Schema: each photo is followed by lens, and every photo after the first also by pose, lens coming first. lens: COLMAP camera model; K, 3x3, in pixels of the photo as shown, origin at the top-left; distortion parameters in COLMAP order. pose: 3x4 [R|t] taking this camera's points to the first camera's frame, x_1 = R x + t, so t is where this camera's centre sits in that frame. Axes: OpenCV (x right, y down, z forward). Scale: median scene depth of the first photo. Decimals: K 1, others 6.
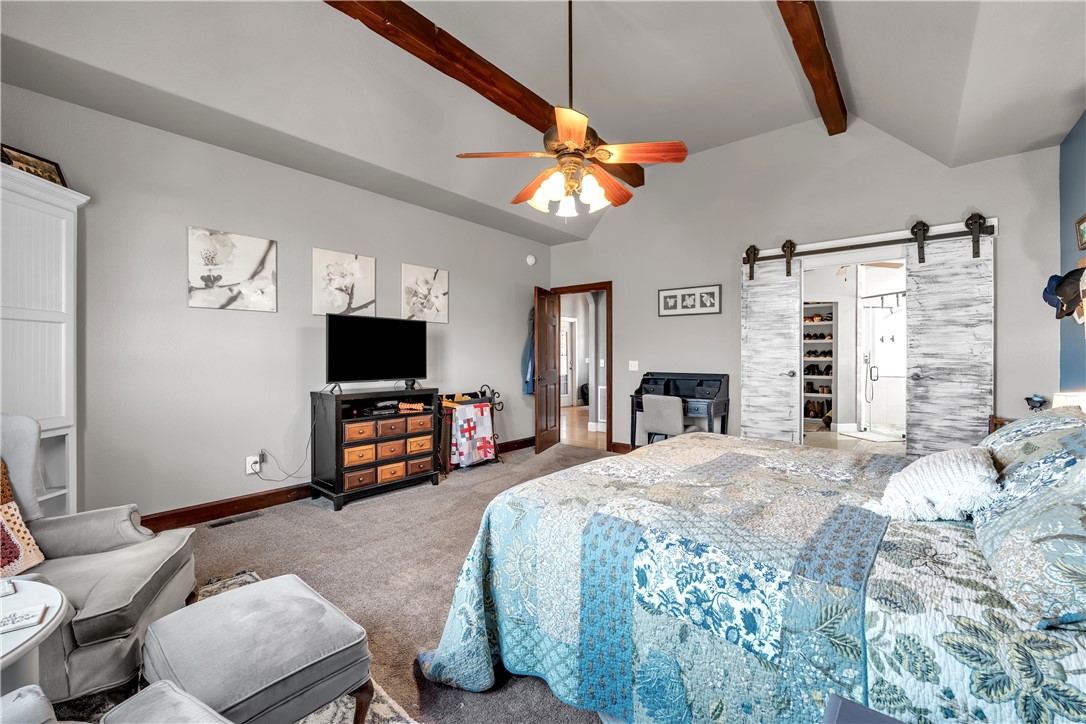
lens RADIAL K [[440.5, 0, 541.6], [0, 440.5, 356.1], [0, 0, 1]] dist [-0.015736, -0.000114]
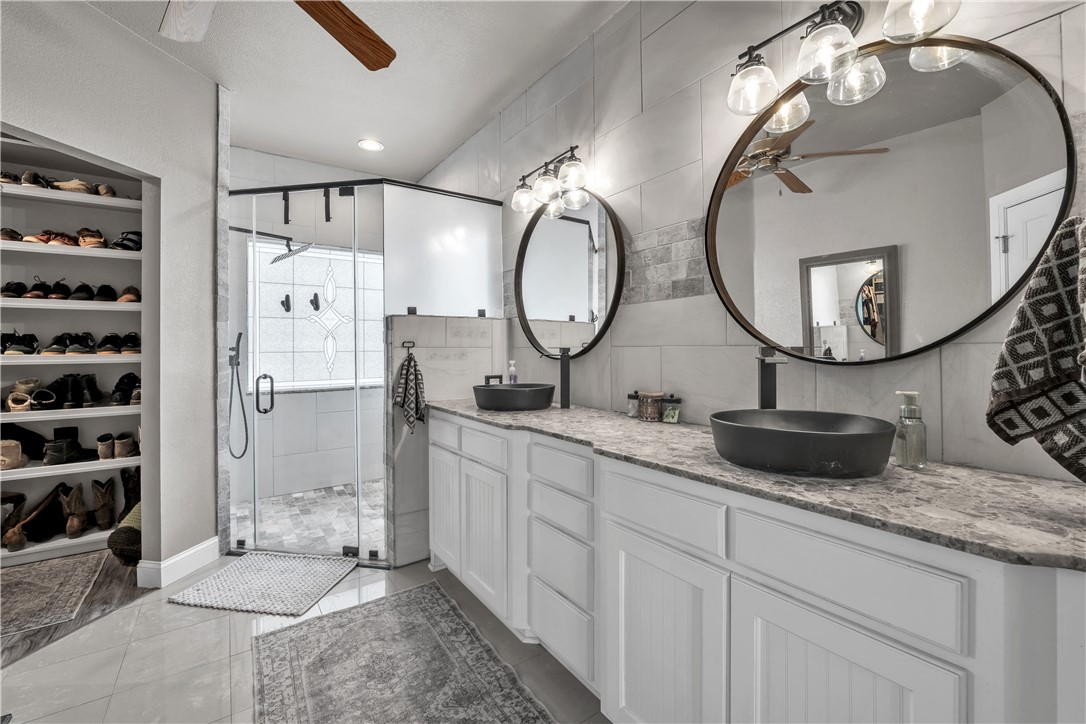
lens RADIAL K [[440.5, 0, 541.7], [0, 440.5, 353.8], [0, 0, 1]] dist [-0.015736, -0.000114]
pose [[0.238605, 0.001608, 0.971115, 0.392678], [0.008633, 0.999956, -0.003777, 0.007681], [-0.971078, 0.009285, 0.238580, 0.588212]]
